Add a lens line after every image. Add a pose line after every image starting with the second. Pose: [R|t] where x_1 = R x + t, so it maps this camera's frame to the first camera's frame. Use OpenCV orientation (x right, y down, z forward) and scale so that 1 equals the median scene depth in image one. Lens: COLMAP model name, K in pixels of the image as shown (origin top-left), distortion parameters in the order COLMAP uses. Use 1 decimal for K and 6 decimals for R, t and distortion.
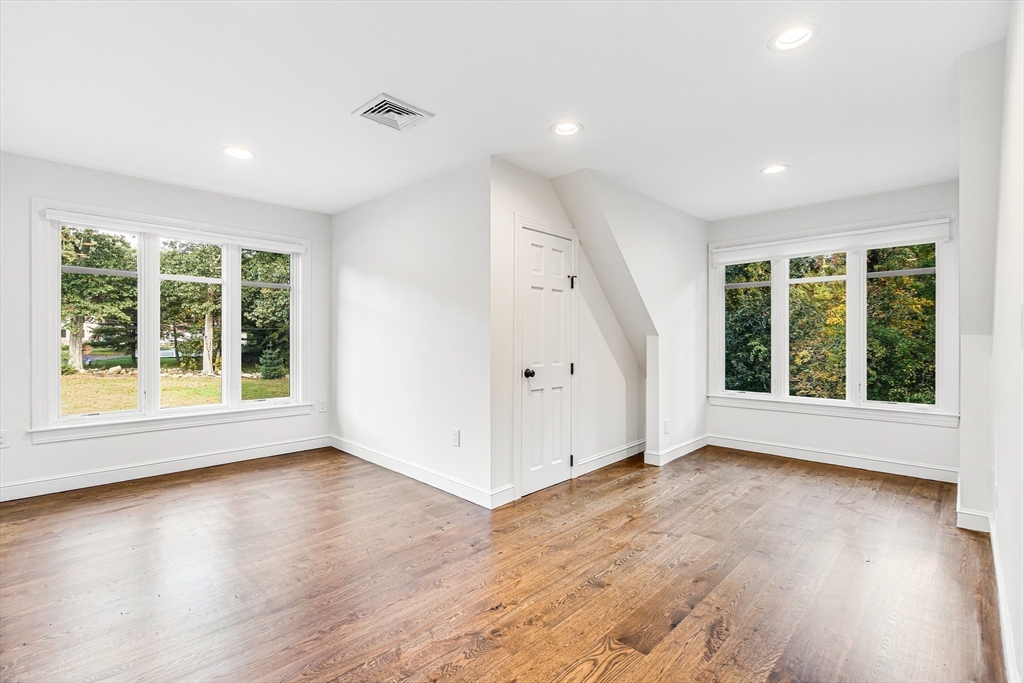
lens RADIAL K [[454.1, 0, 510.4], [0, 454.1, 335.5], [0, 0, 1]] dist [-0.001756, 0.000031]
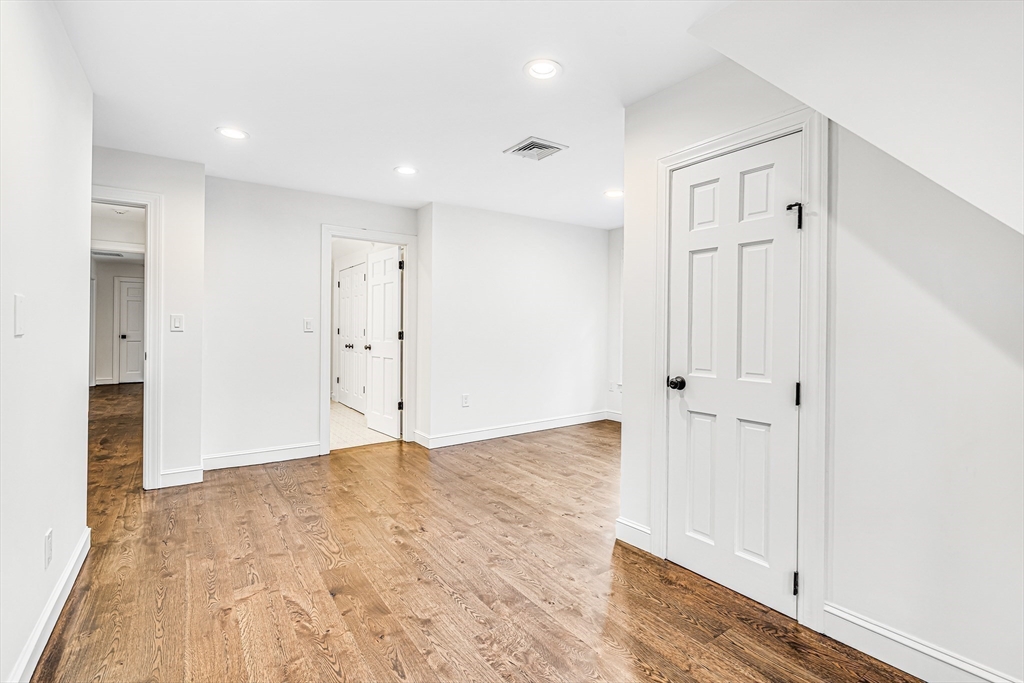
lens RADIAL K [[454.1, 0, 510.4], [0, 454.1, 335.5], [0, 0, 1]] dist [-0.001756, 0.000031]
pose [[-0.163840, 0.007287, -0.986460, 0.743682], [0.001169, 0.999973, 0.007193, 0.007433], [0.986486, 0.000025, -0.163844, 0.875496]]
